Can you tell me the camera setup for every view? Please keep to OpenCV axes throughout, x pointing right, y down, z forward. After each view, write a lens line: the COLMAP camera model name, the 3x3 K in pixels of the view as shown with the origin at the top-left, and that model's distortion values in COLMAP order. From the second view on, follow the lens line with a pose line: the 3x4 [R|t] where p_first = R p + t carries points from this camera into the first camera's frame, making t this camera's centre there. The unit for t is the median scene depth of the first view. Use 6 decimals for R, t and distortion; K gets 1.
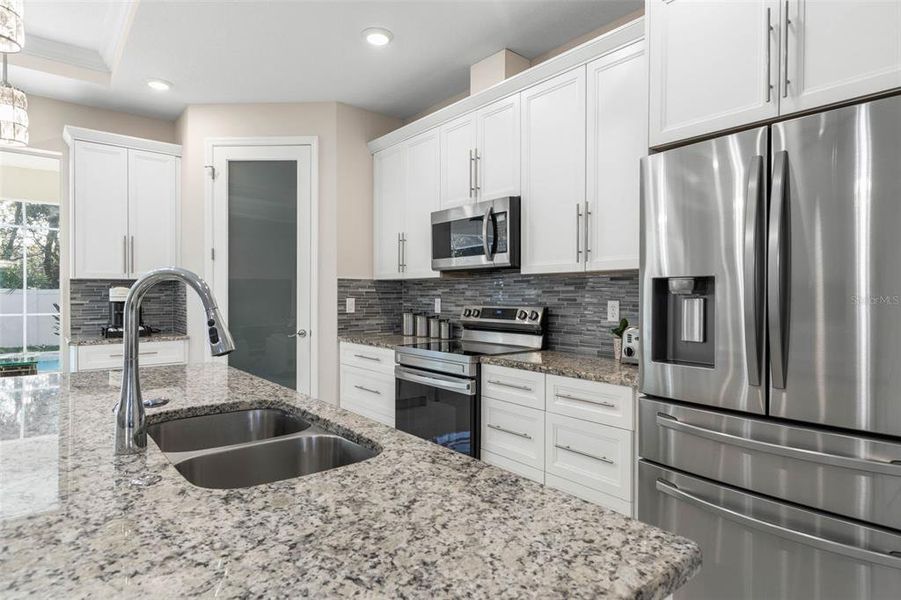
lens RADIAL K [[493.6, 0, 467.3], [0, 493.6, 300.0], [0, 0, 1]] dist [-0.002434, -0.000878]
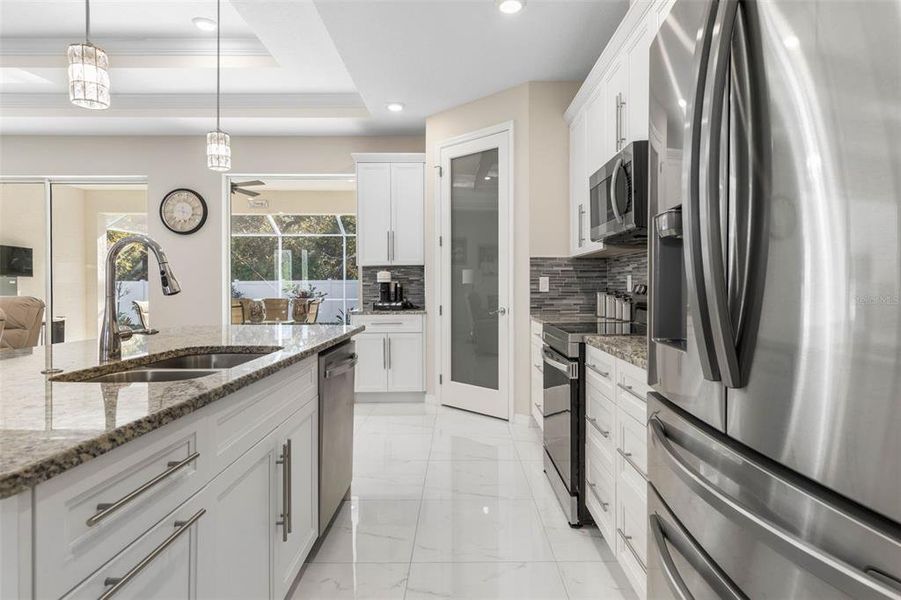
lens RADIAL K [[499.6, 0, 459.4], [0, 499.6, 287.8], [0, 0, 1]] dist [-0.001432, -0.000585]
pose [[0.759407, -0.003760, -0.650606, 0.288024], [-0.002890, 0.999954, -0.009152, 0.028198], [0.650610, 0.008831, 0.759361, 0.138331]]
